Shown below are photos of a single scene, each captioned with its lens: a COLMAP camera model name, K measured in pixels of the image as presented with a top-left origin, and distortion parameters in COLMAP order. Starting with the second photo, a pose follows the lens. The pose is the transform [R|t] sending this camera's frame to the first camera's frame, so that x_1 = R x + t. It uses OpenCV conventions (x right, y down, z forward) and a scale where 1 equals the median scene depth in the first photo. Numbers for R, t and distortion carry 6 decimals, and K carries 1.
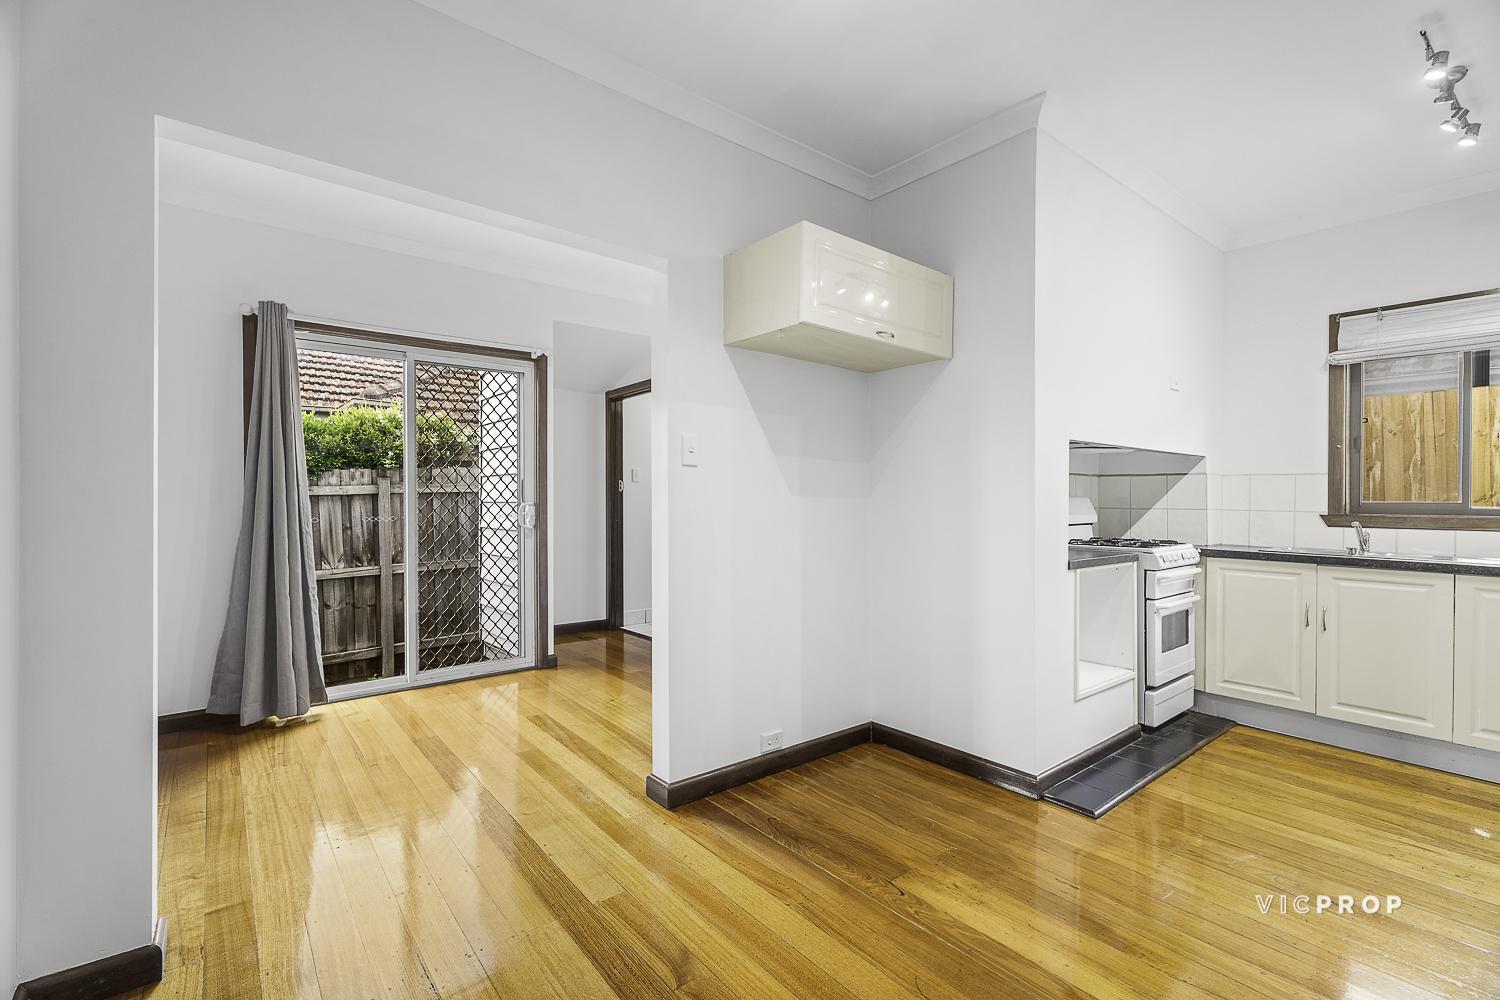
lens RADIAL K [[654.3, 0, 750.0], [0, 654.3, 500.0], [0, 0, 1]] dist [0.003740, 0.000039]
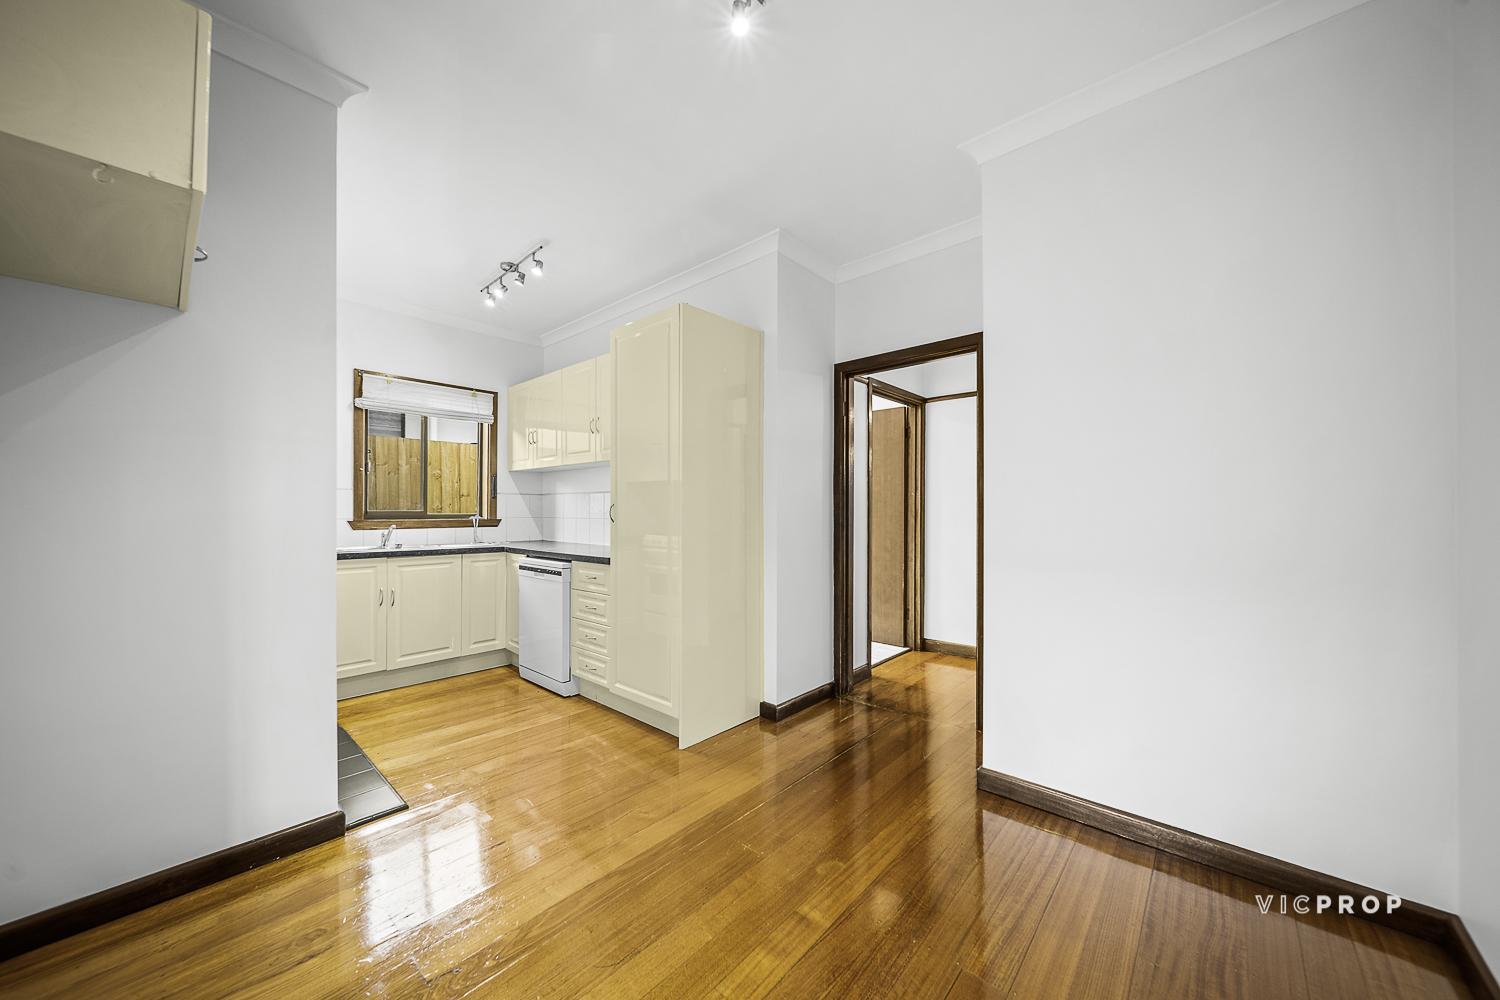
lens RADIAL K [[524.7, 0, 750.0], [0, 524.7, 500.0], [0, 0, 1]] dist [-0.018297, -0.000017]
pose [[-0.151784, 0.011367, 0.988348, -0.273169], [0.001886, 0.999935, -0.011211, -0.006154], [-0.988412, 0.000163, -0.151796, 0.389361]]
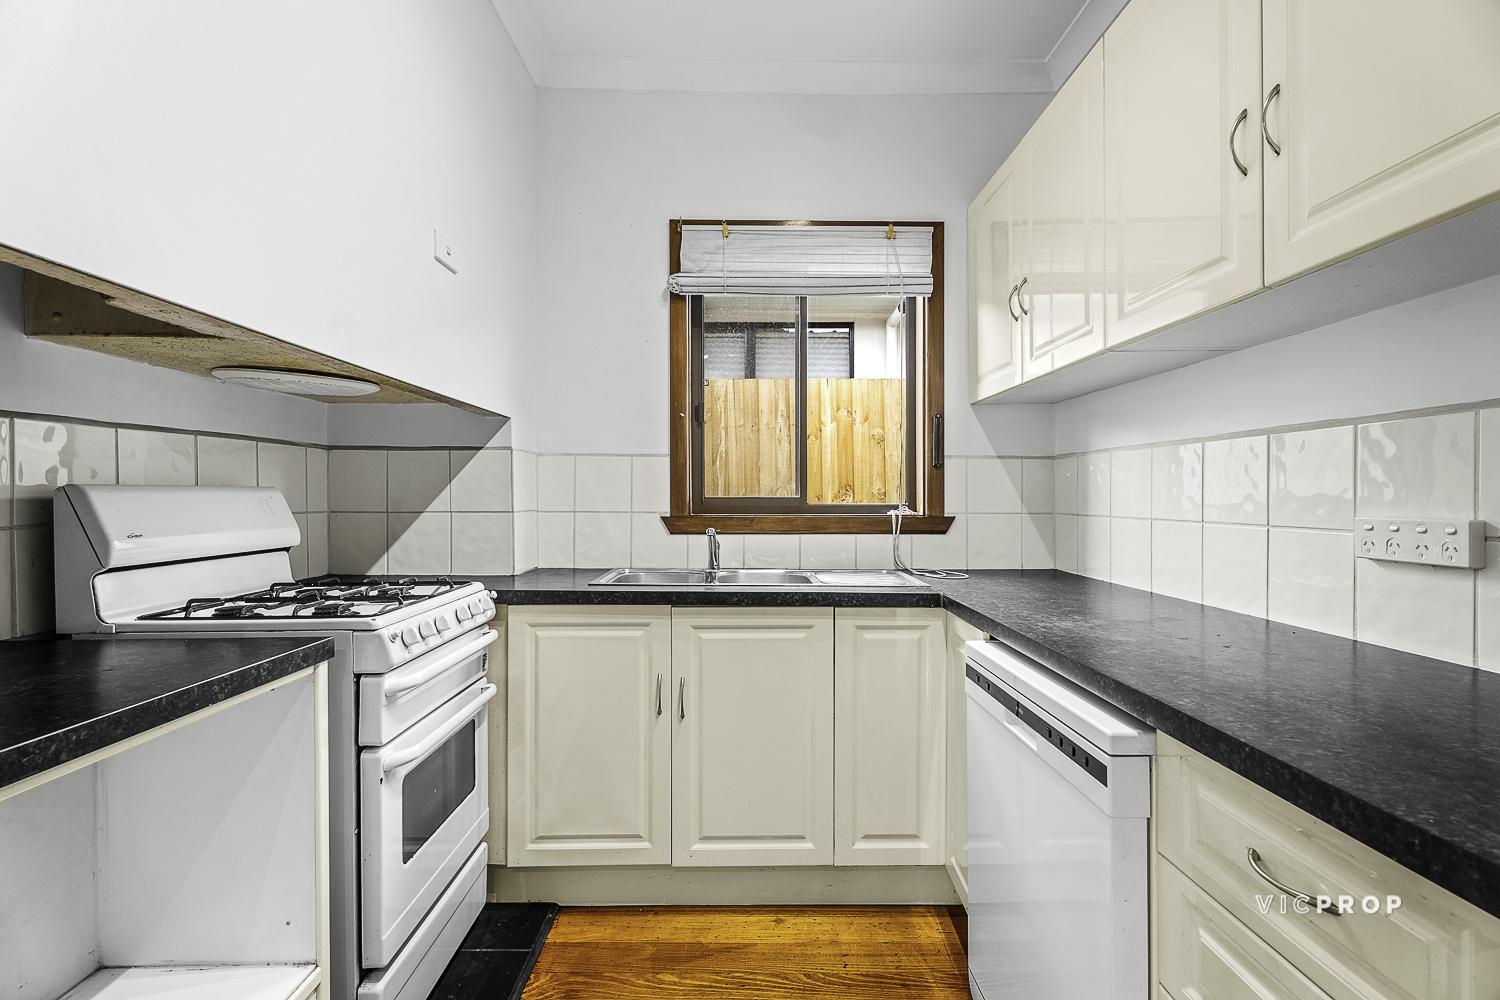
lens RADIAL K [[681.7, 0, 750.0], [0, 681.7, 500.0], [0, 0, 1]] dist [0.000402, 0.000125]
pose [[0.620860, -0.010029, 0.783858, 0.399010], [0.006563, 0.999950, 0.007595, 0.001121], [-0.783894, 0.000429, 0.620894, 0.522356]]
